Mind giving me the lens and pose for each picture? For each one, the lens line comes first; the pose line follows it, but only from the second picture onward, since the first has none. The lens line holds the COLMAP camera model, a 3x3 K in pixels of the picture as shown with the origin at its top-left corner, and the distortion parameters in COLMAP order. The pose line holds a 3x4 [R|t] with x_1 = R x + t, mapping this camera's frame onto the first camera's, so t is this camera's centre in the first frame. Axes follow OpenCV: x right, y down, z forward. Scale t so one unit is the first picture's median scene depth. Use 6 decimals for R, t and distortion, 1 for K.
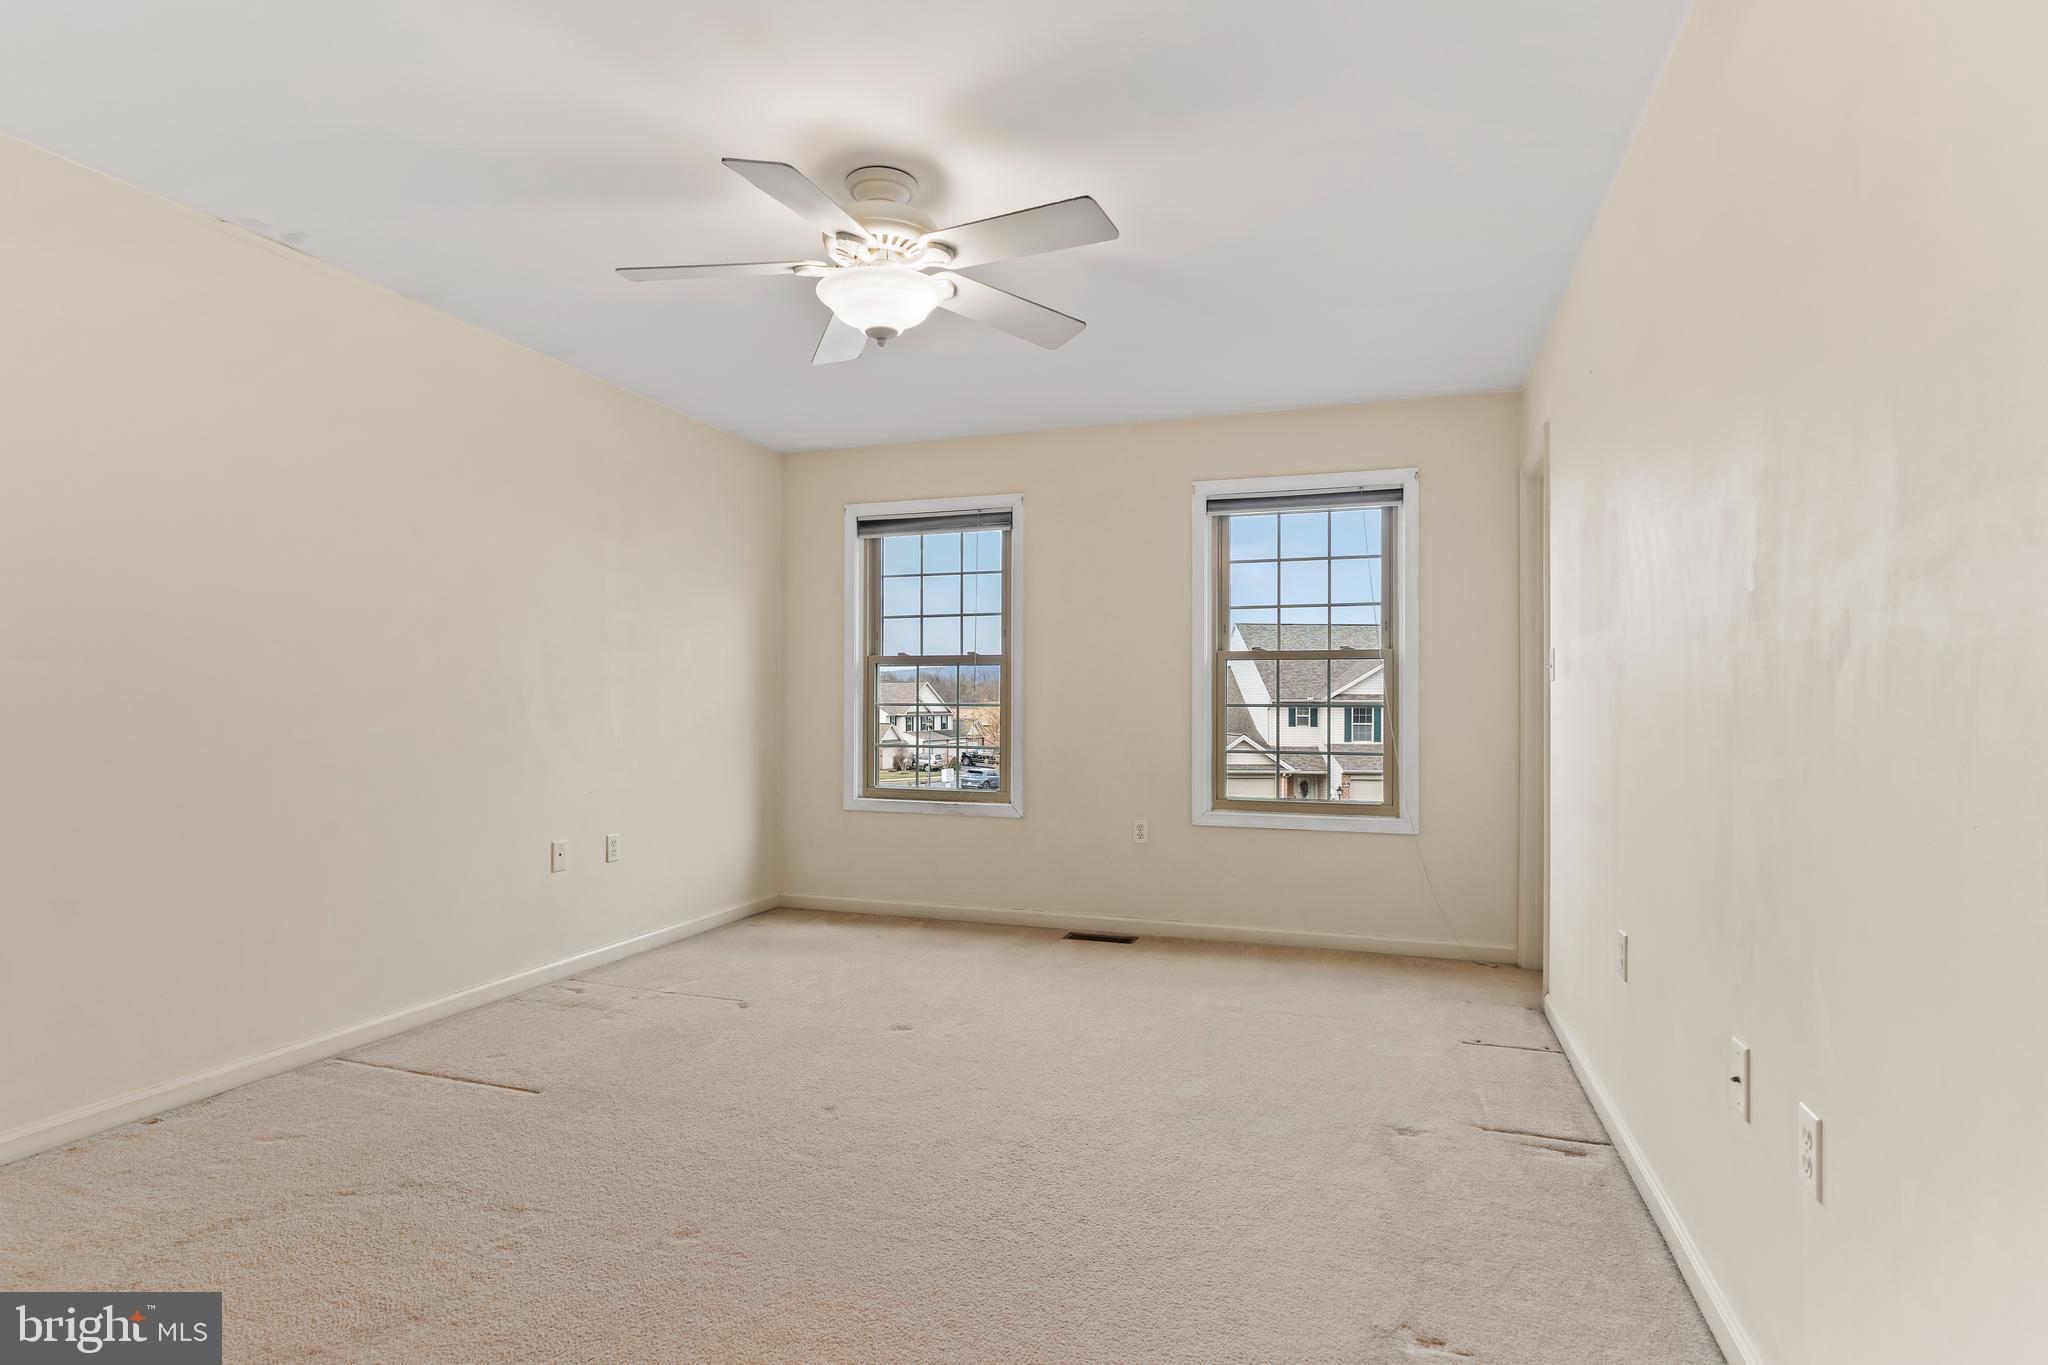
lens RADIAL K [[1050.1, 0, 1010.5], [0, 1050.1, 695.9], [0, 0, 1]] dist [-0.007354, 0.004300]
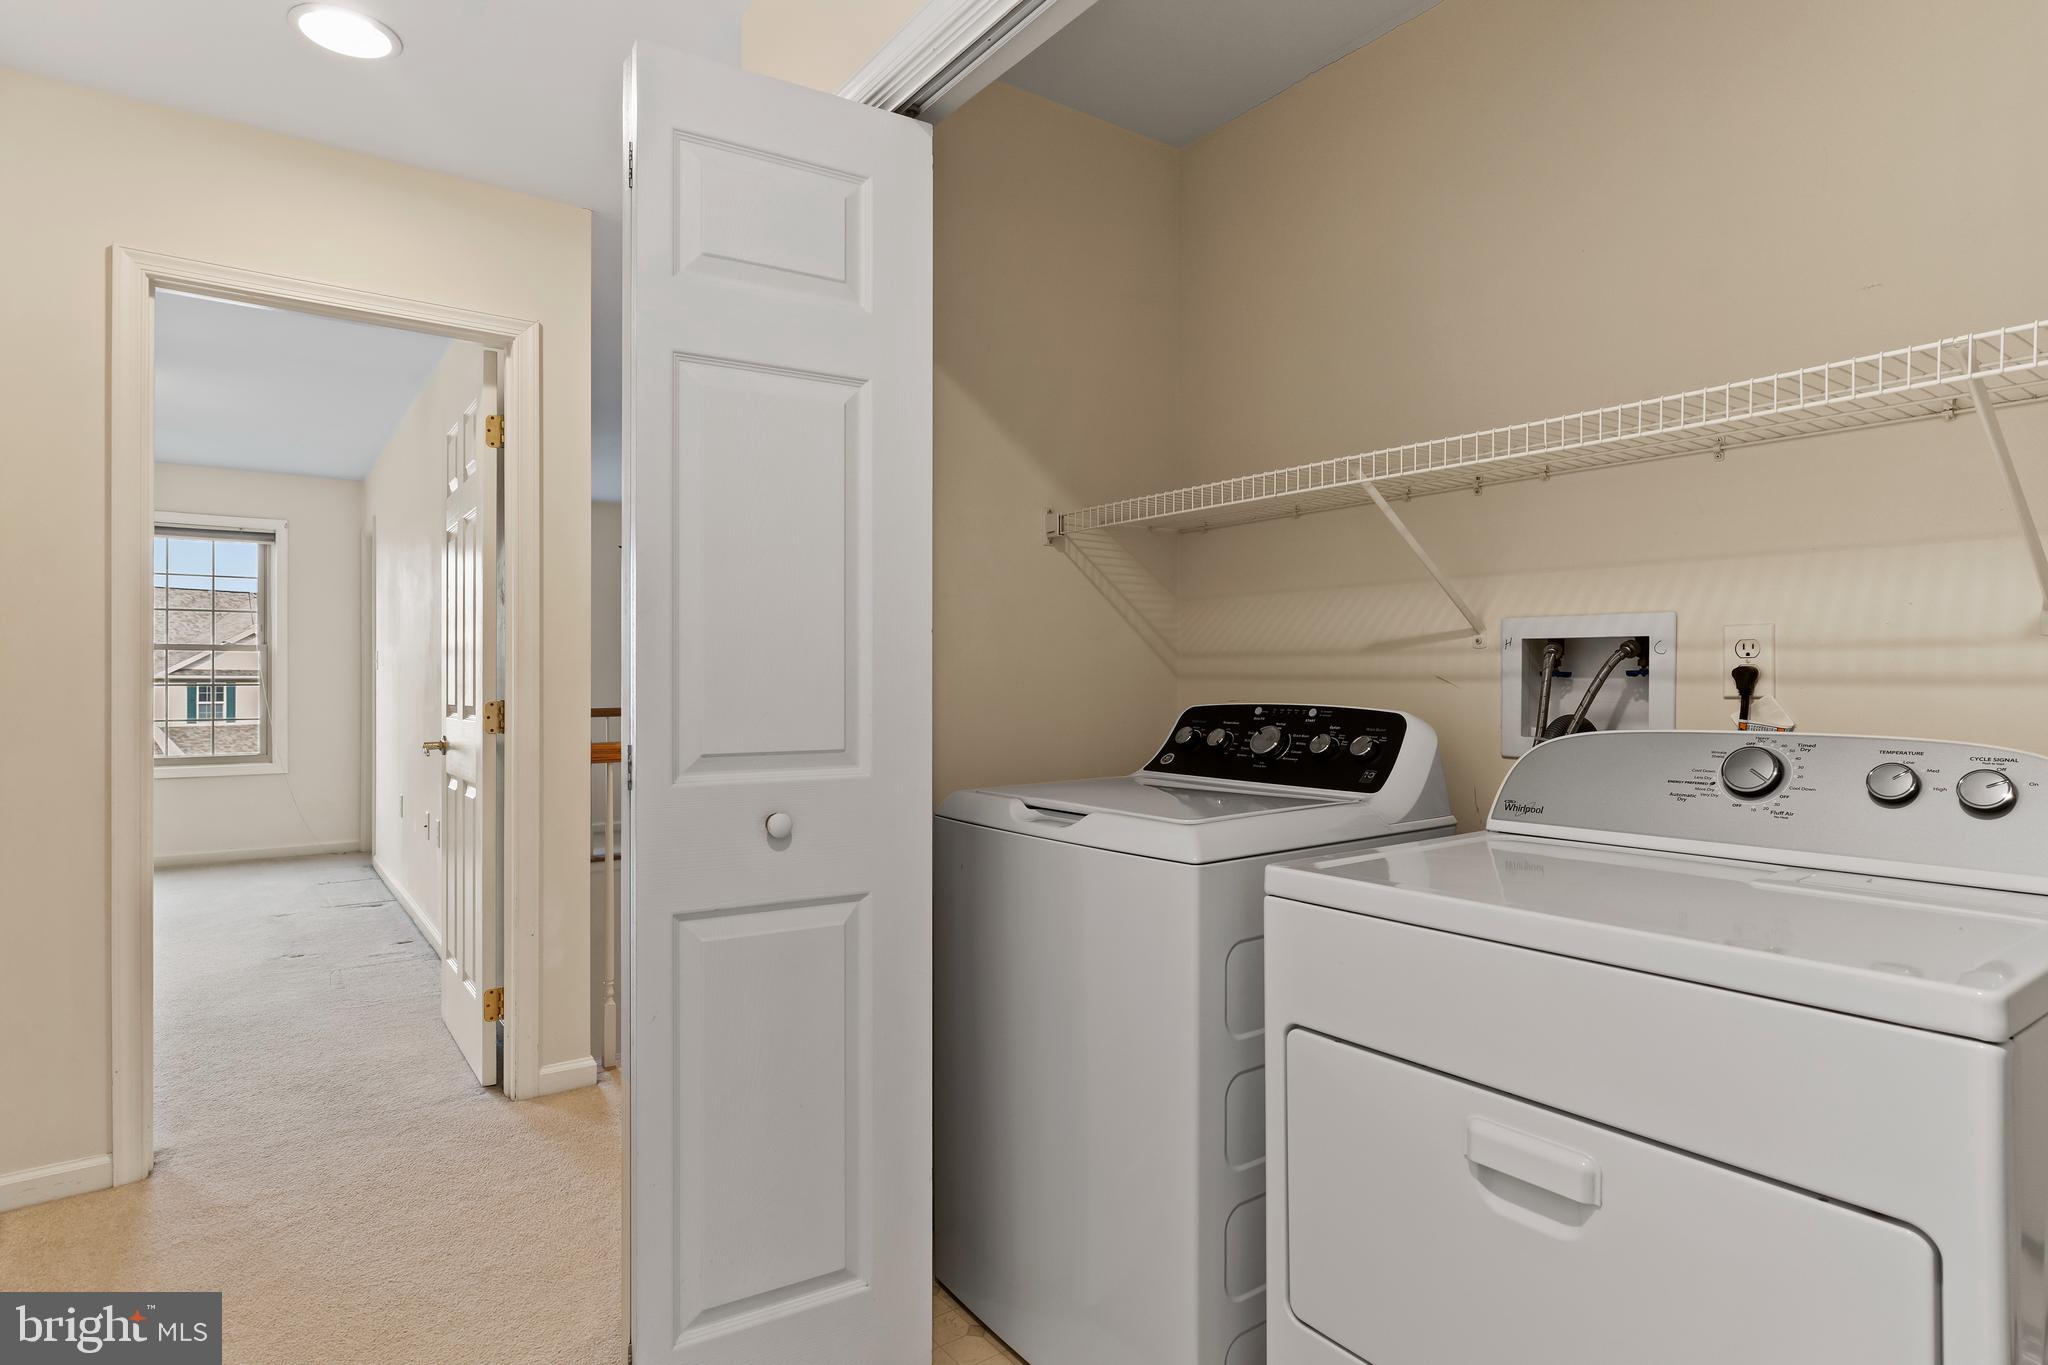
lens RADIAL K [[1050.1, 0, 1005.4], [0, 1050.1, 683.9], [0, 0, 1]] dist [-0.007354, 0.004300]
pose [[0.560154, -0.002999, 0.828383, -0.253860], [-0.006794, 0.999943, 0.008214, -0.009462], [-0.828361, -0.010229, 0.560102, -0.631118]]
